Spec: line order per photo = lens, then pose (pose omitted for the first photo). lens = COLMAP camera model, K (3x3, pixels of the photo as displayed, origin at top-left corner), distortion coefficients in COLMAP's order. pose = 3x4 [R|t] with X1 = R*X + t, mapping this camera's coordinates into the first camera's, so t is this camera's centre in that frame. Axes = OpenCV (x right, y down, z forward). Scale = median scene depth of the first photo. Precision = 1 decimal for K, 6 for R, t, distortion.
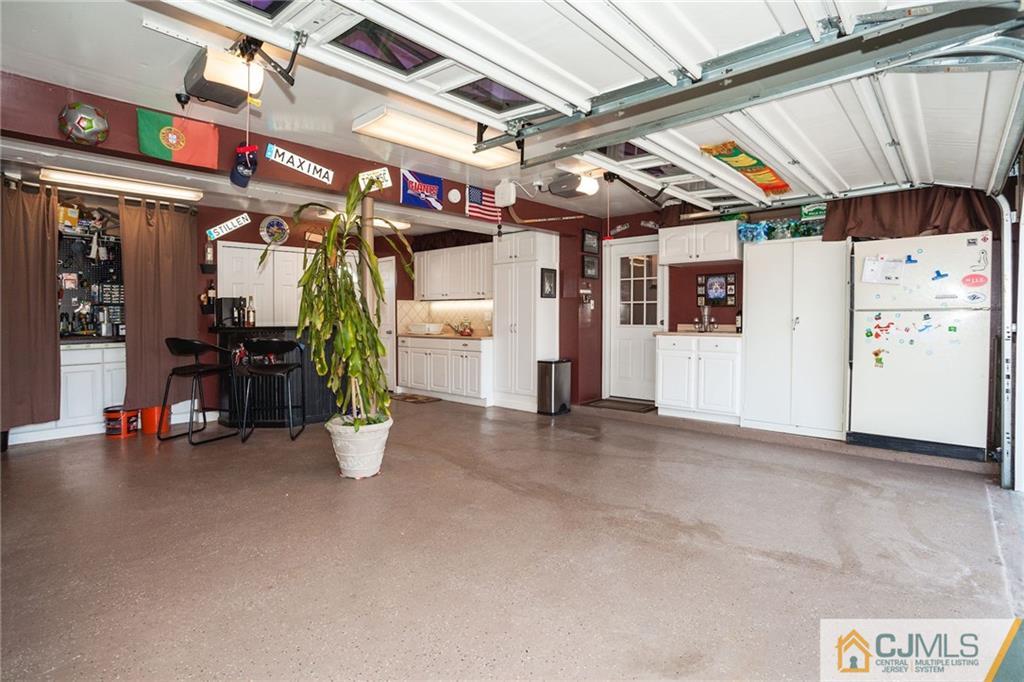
lens RADIAL K [[504.6, 0, 509.4], [0, 504.6, 335.3], [0, 0, 1]] dist [-0.002175, -0.000229]
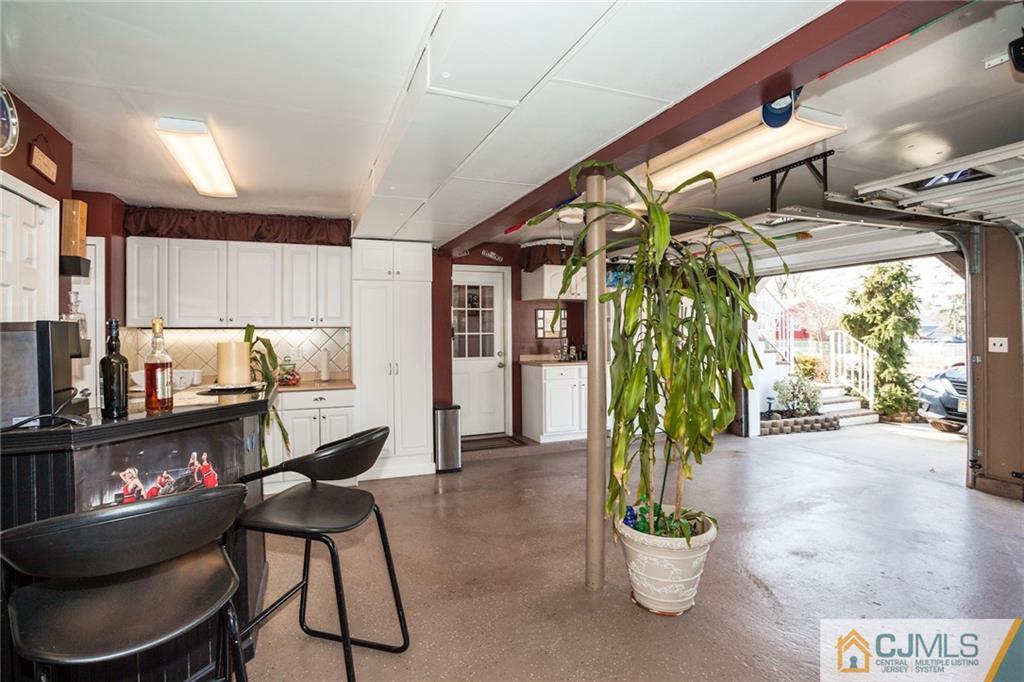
lens RADIAL K [[504.6, 0, 509.4], [0, 504.6, 335.3], [0, 0, 1]] dist [-0.002175, -0.000229]
pose [[0.448713, -0.002258, 0.893673, -0.583371], [0.058453, 0.997930, -0.026827, -0.033829], [-0.891762, 0.064275, 0.447916, 0.528466]]
